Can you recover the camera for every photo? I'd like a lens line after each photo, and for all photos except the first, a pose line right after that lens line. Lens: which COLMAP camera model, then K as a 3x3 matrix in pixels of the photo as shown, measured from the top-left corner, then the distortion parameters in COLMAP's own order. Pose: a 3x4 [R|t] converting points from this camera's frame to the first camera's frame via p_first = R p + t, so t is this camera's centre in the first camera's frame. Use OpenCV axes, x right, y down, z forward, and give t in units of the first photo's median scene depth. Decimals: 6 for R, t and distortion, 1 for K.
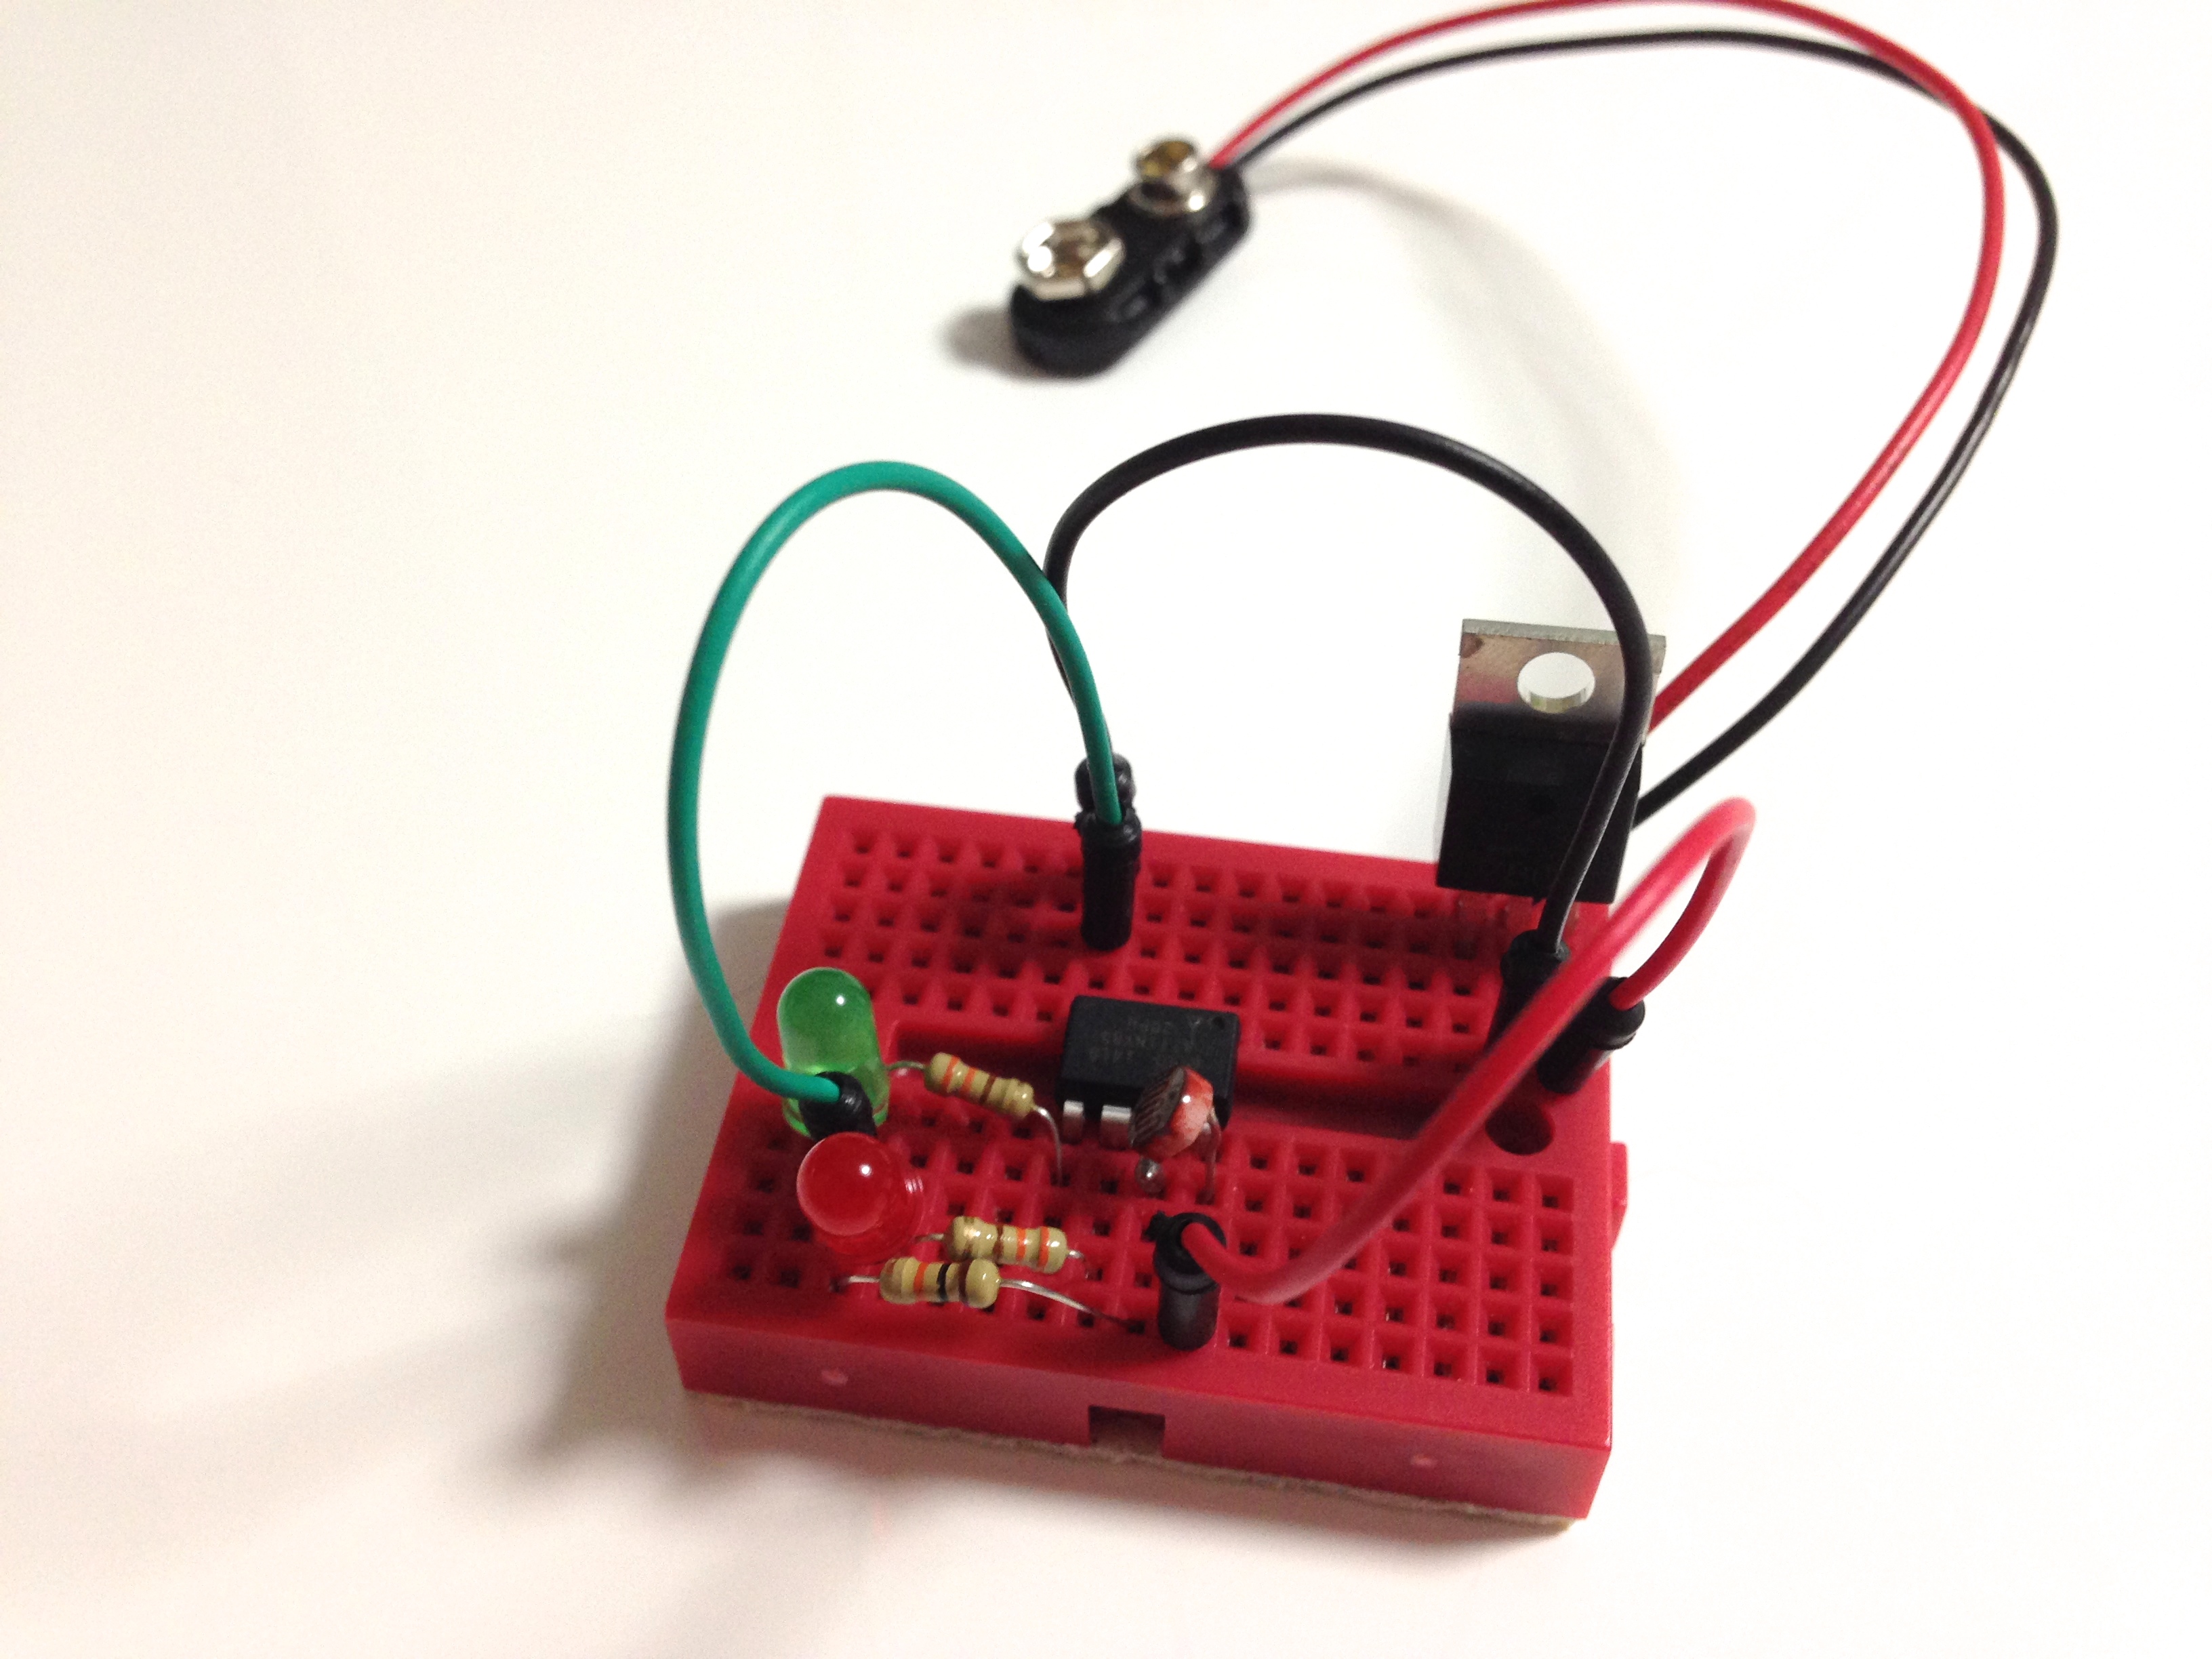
lens RADIAL K [[2111.1, 0, 1106.0], [0, 2111.1, 829.5], [0, 0, 1]] dist [-0.047168, 0.507835]
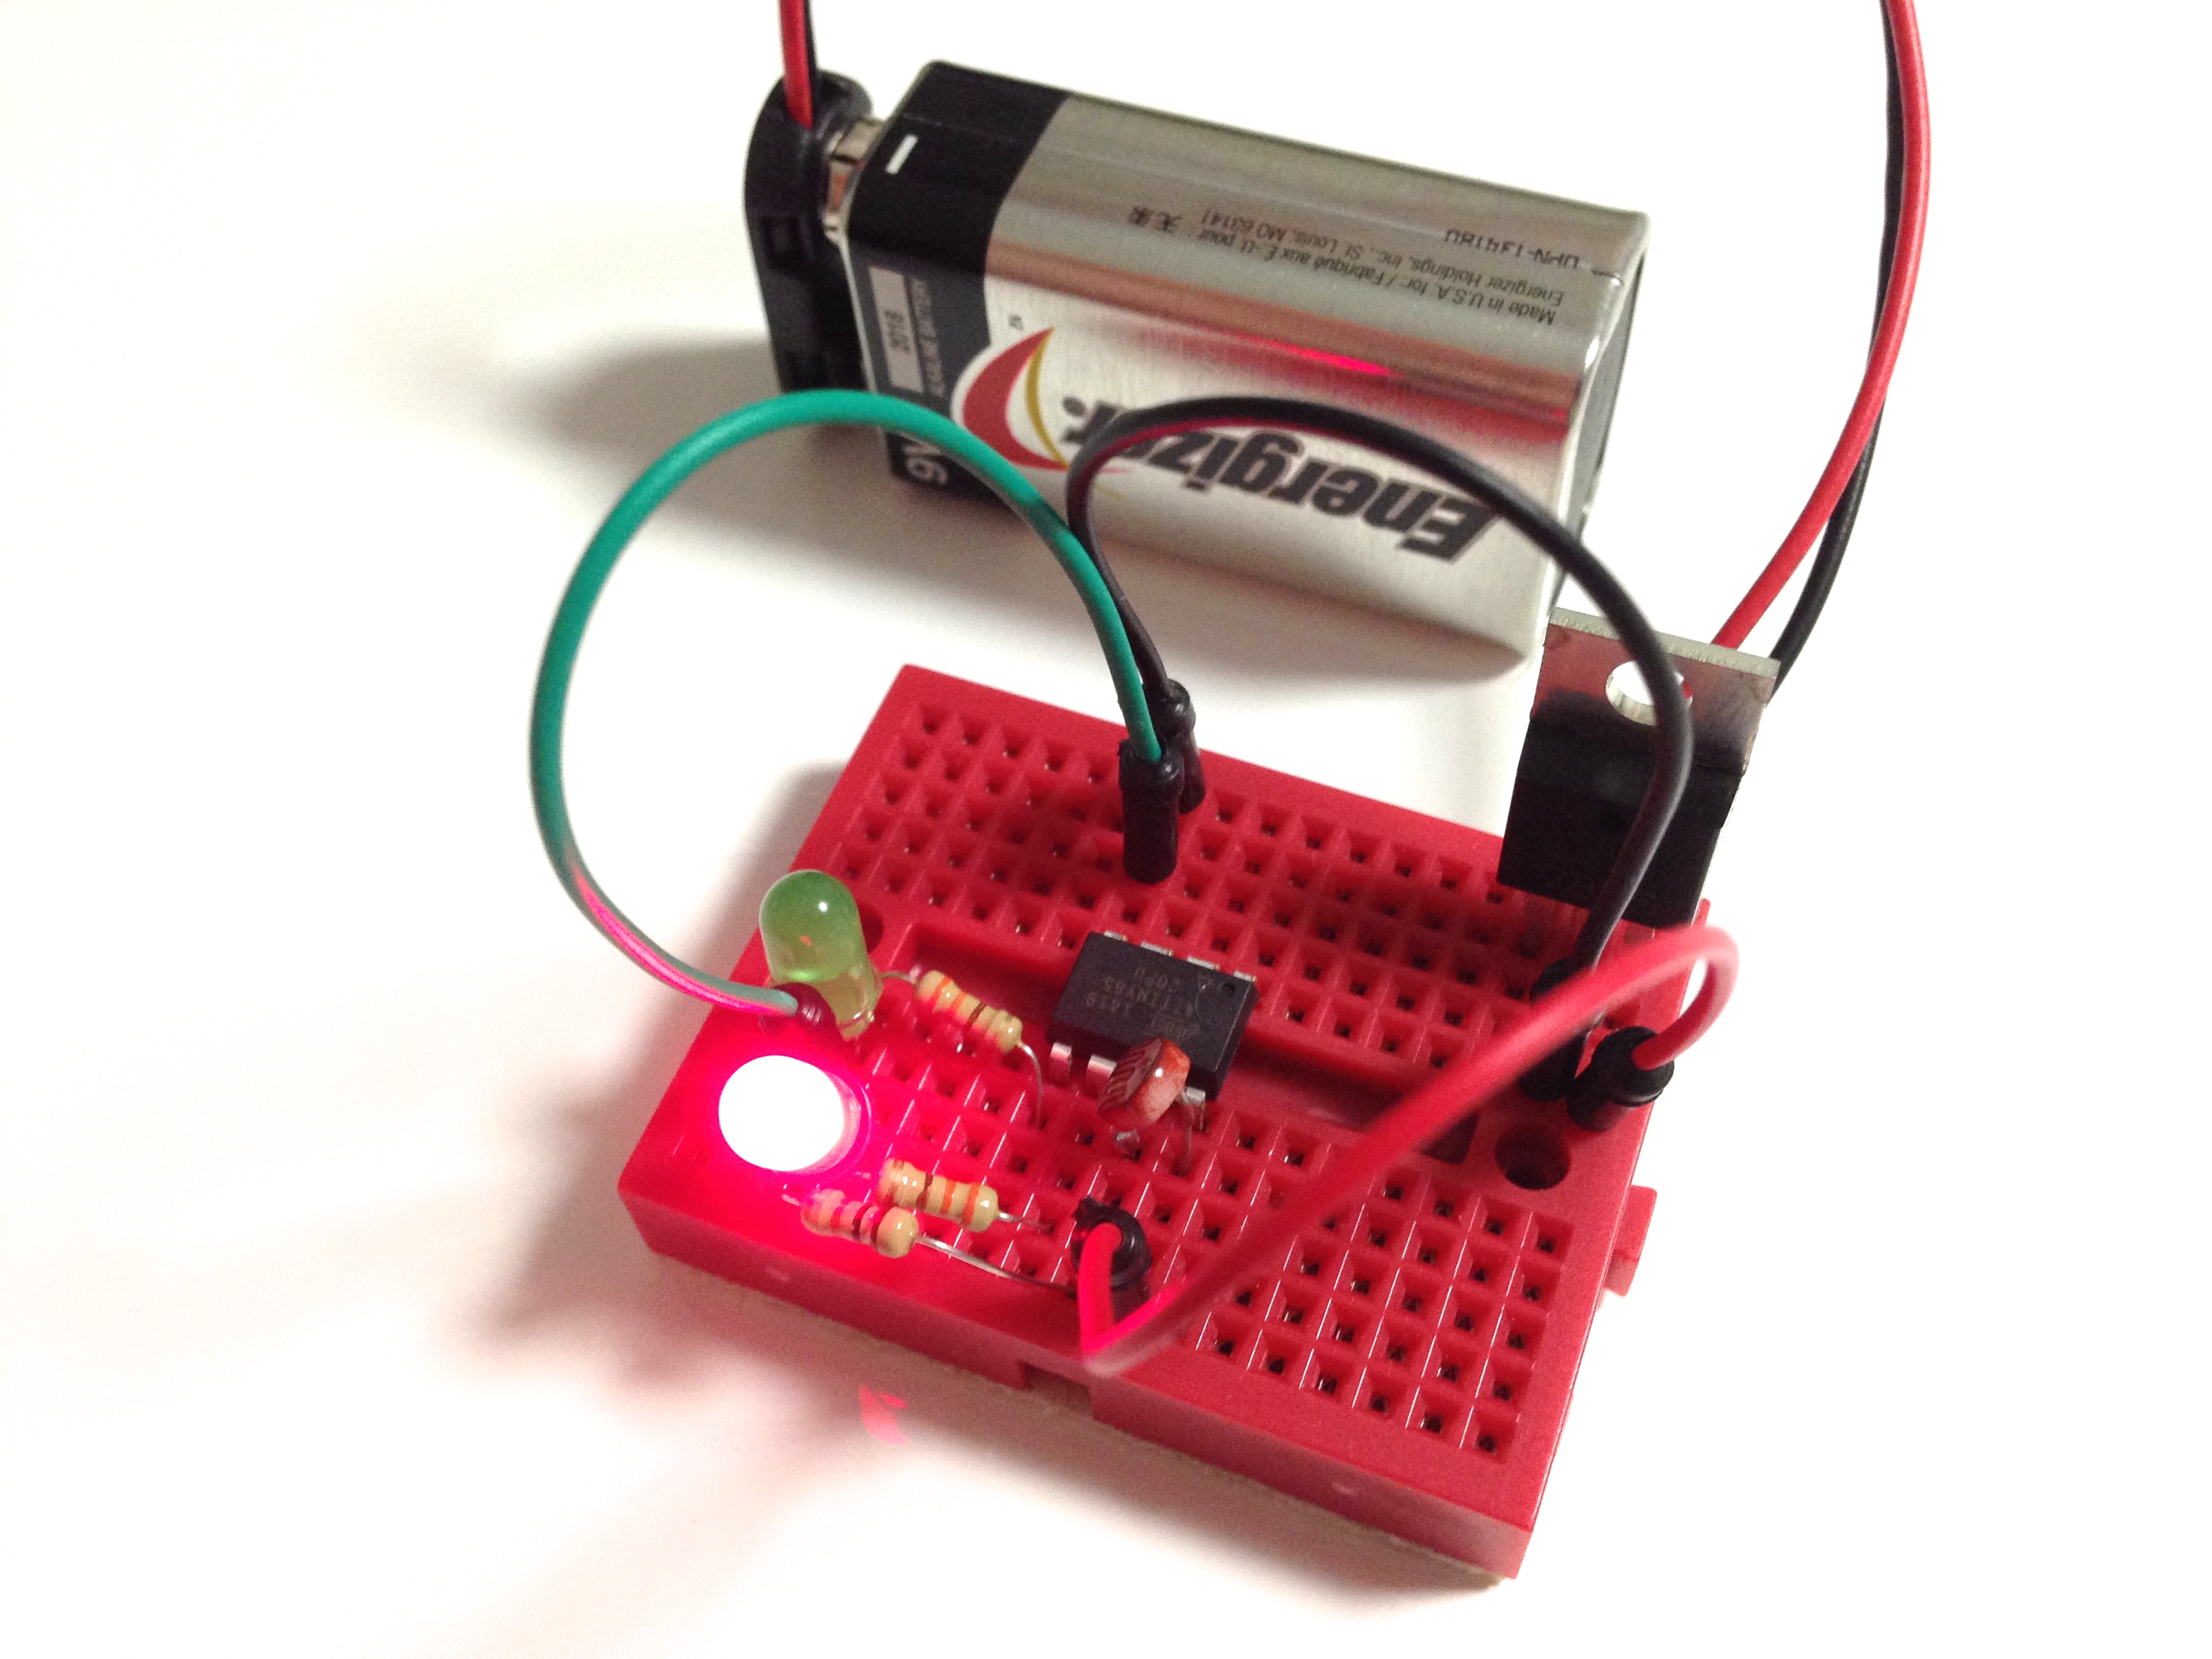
lens RADIAL K [[2111.1, 0, 1106.0], [0, 2111.1, 829.5], [0, 0, 1]] dist [-0.047168, 0.507835]
pose [[0.972131, 0.166157, -0.165390, 0.146298], [-0.143954, 0.979875, 0.138285, -0.101560], [0.185039, -0.110622, 0.976485, 0.083389]]
